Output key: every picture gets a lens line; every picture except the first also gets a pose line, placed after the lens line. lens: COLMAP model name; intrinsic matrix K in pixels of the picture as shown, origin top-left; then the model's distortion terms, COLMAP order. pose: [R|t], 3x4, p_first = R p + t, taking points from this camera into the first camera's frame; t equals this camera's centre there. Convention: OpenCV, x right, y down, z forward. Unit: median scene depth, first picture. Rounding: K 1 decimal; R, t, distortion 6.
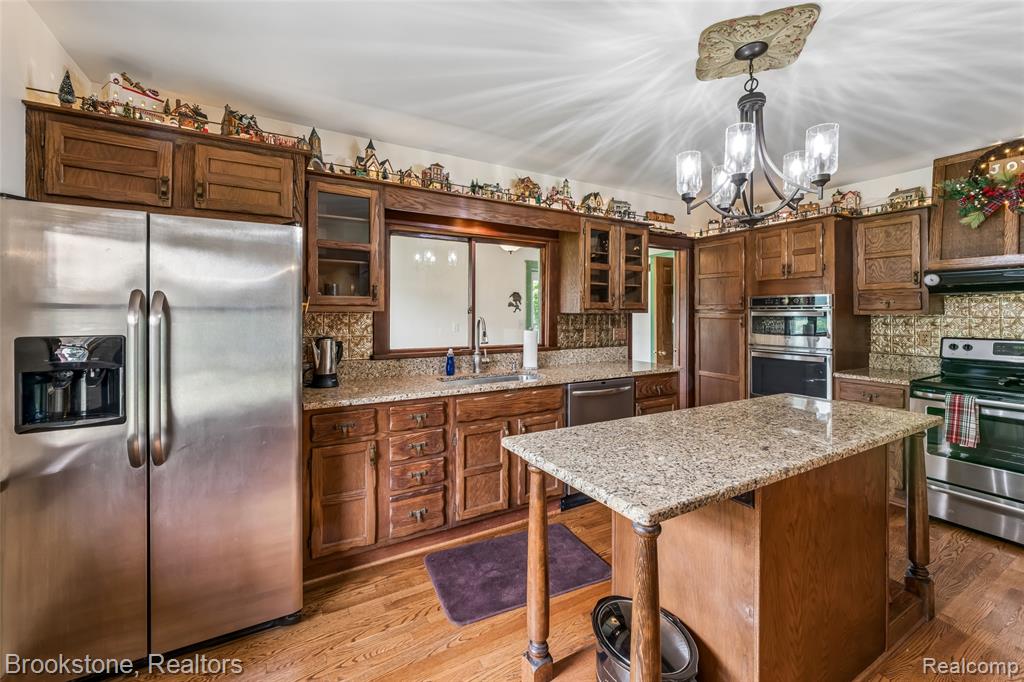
lens RADIAL K [[419.7, 0, 515.6], [0, 419.7, 313.4], [0, 0, 1]] dist [0.000249, 0.000113]
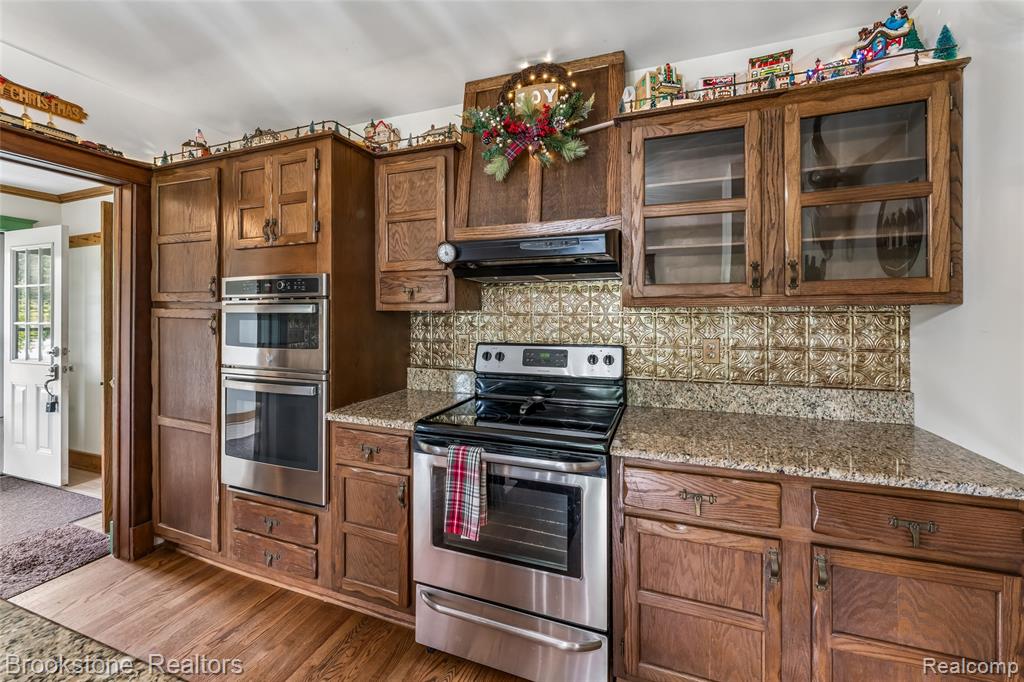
lens RADIAL K [[409.6, 0, 510.6], [0, 409.6, 314.2], [0, 0, 1]] dist [-0.000033, 0.000031]
pose [[0.773823, -0.002183, 0.633398, 0.615800], [-0.000012, 0.999994, 0.003462, 0.006767], [-0.633402, -0.002686, 0.773819, 0.427865]]
